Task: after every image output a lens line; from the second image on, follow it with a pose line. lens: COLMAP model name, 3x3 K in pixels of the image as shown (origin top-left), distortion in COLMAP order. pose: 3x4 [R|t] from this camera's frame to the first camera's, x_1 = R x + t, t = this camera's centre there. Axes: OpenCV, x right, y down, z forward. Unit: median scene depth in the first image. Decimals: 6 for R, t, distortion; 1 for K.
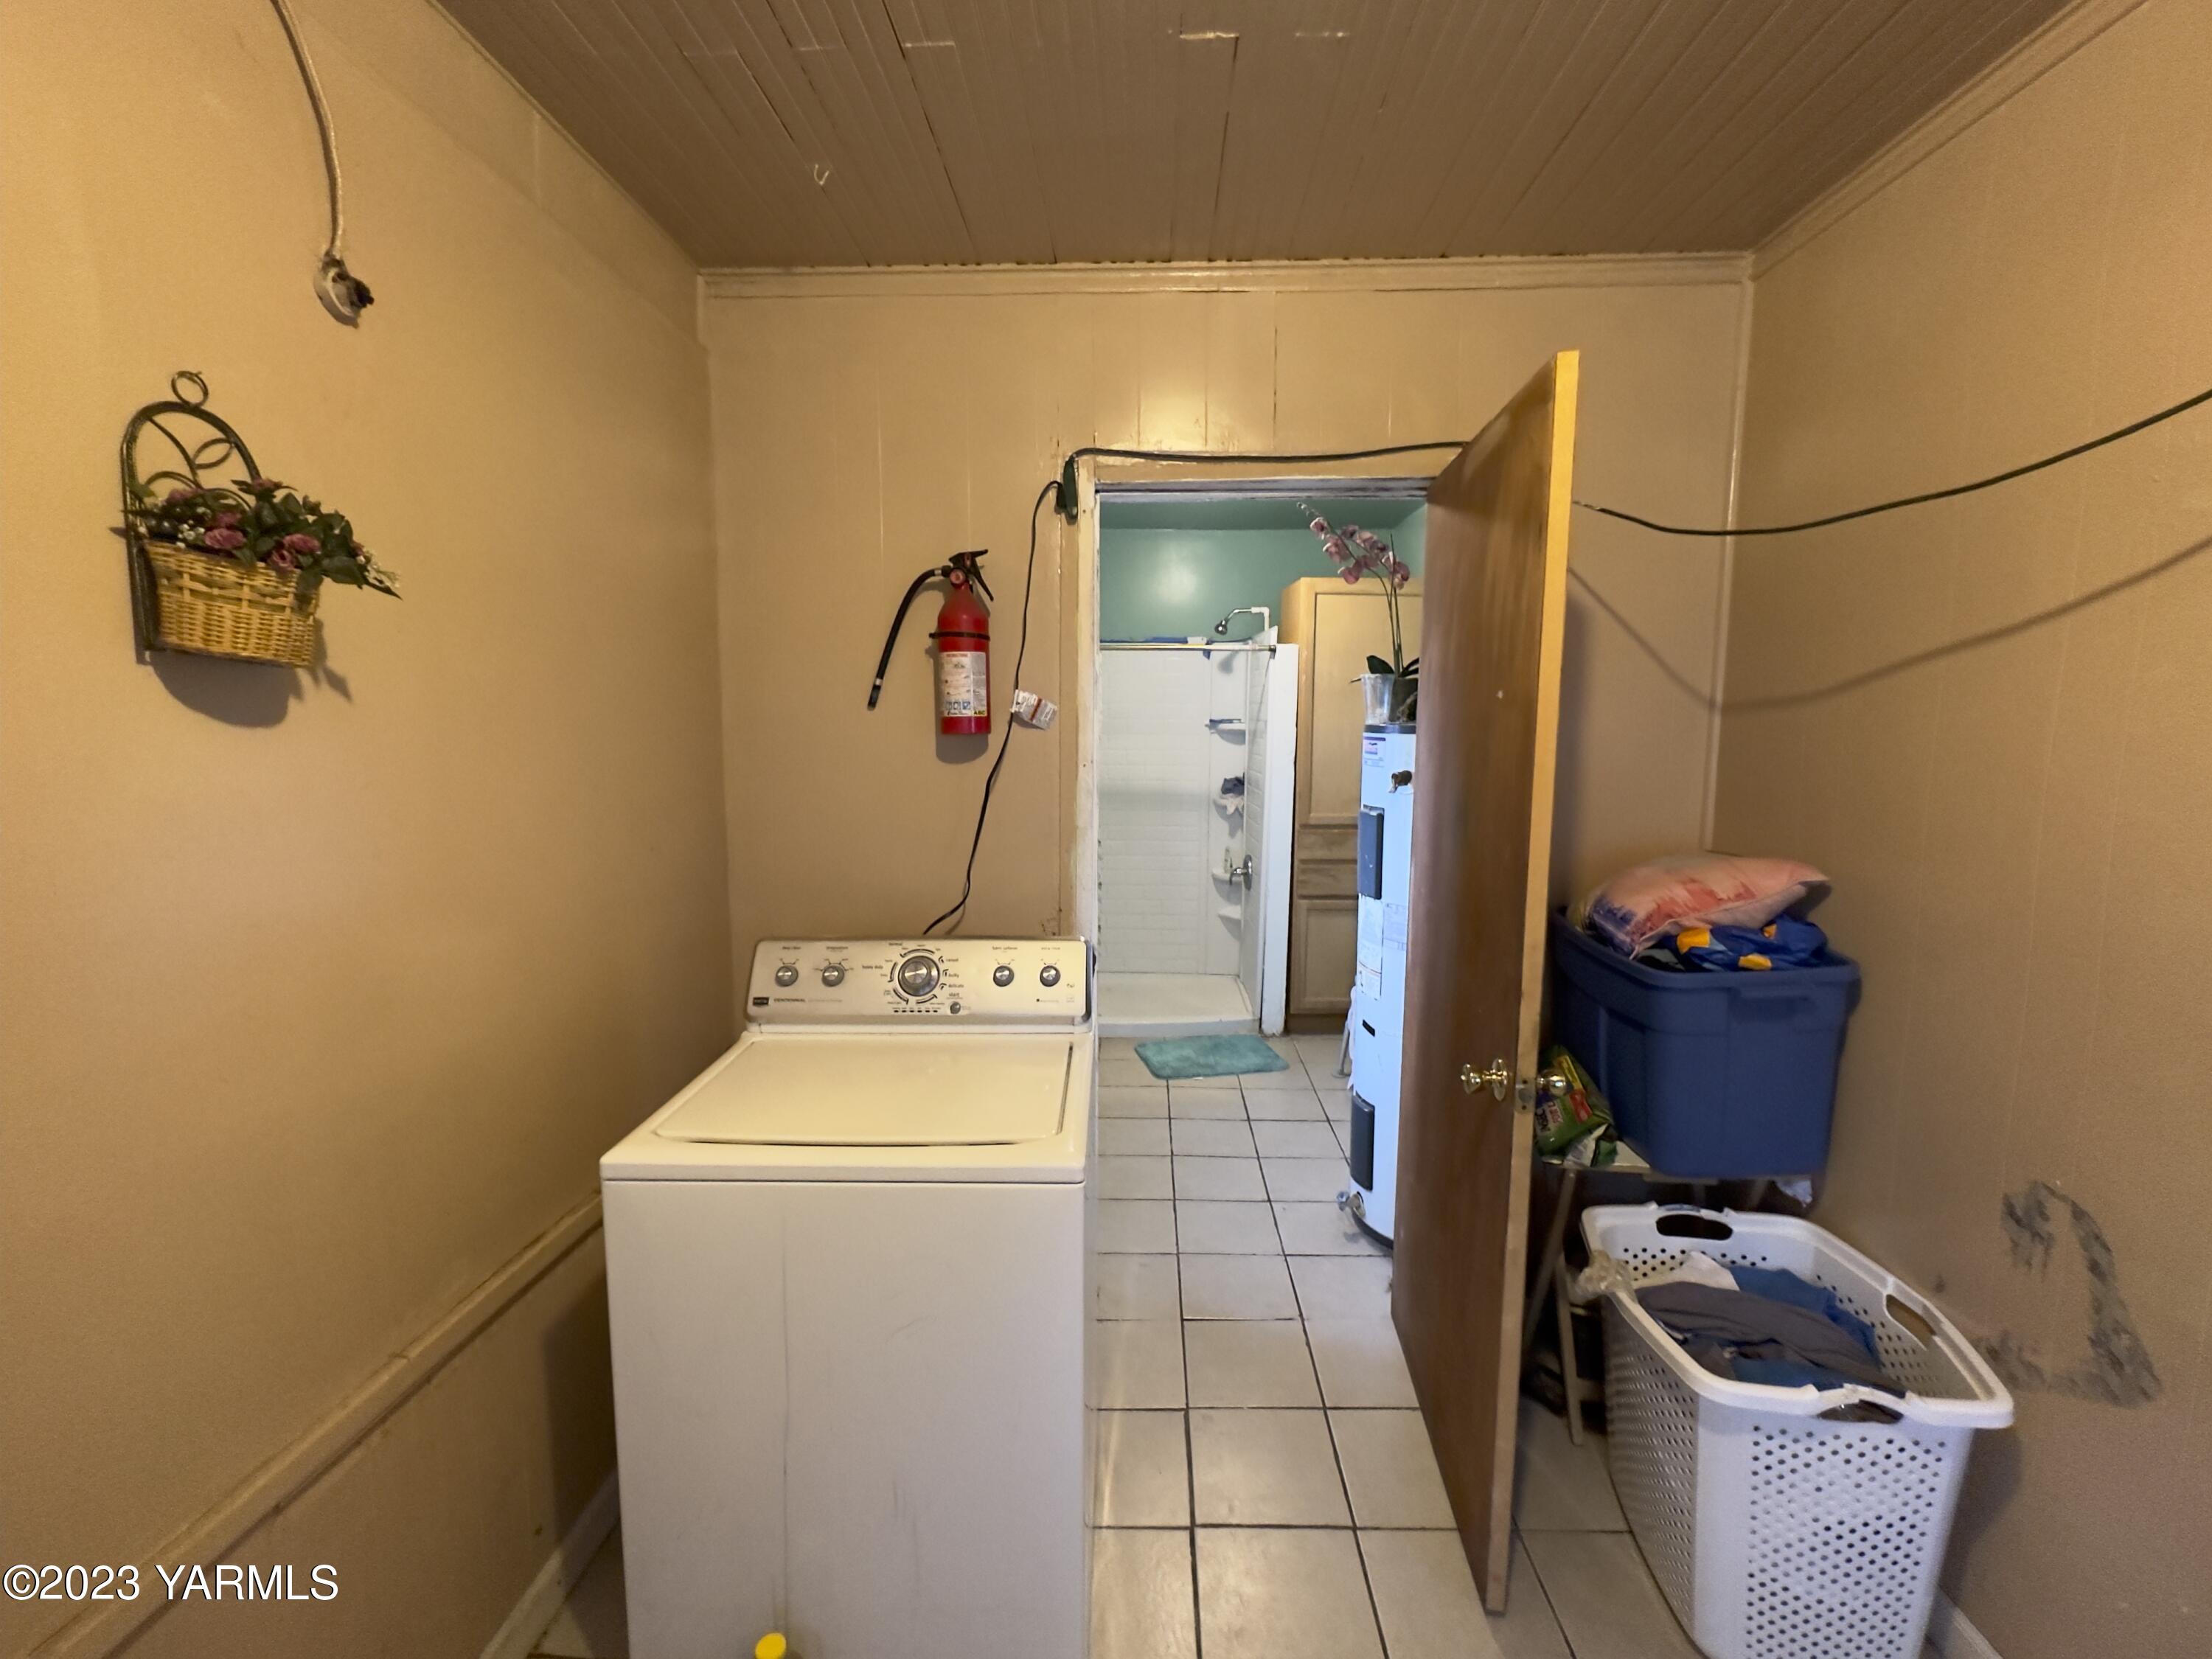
lens RADIAL K [[955.8, 0, 1111.2], [0, 955.8, 826.7], [0, 0, 1]] dist [-0.002112, -0.000015]
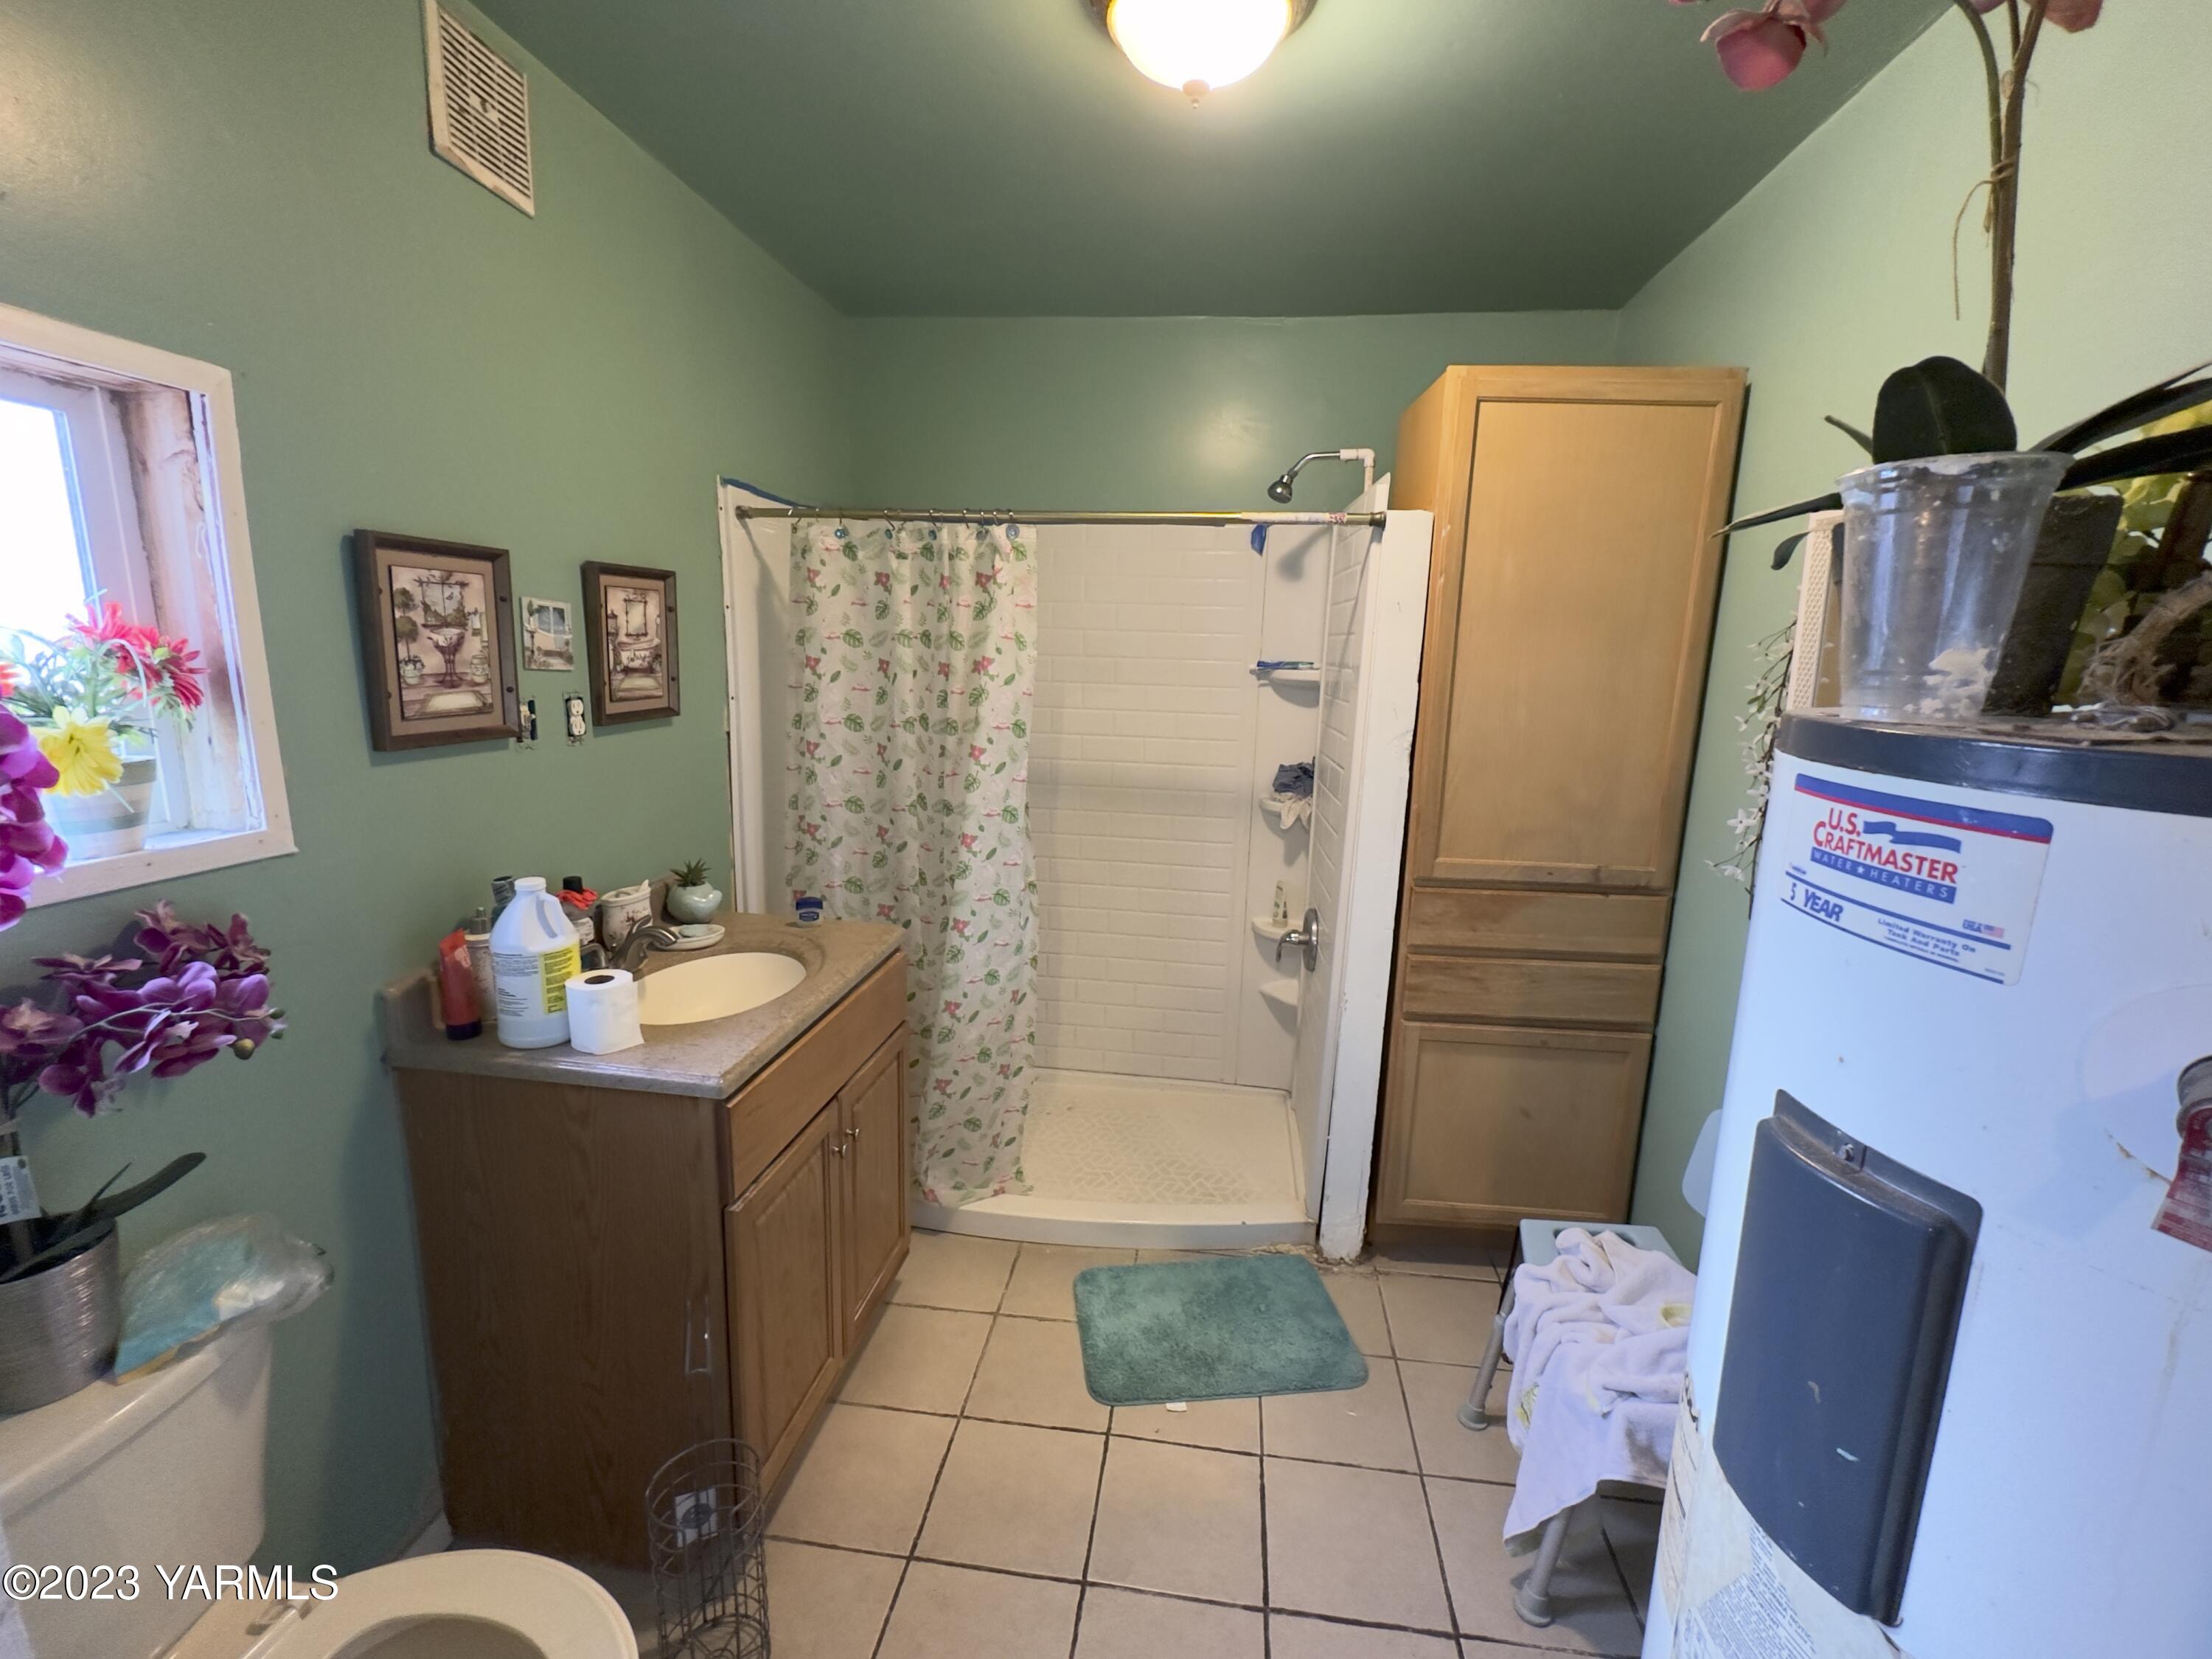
lens RADIAL K [[955.8, 0, 1107.5], [0, 955.8, 833.8], [0, 0, 1]] dist [-0.002112, -0.000015]
pose [[0.995119, 0.038752, -0.090751, 0.075450], [-0.031729, 0.996481, 0.077586, -0.055470], [0.093438, -0.074328, 0.992847, 0.453150]]
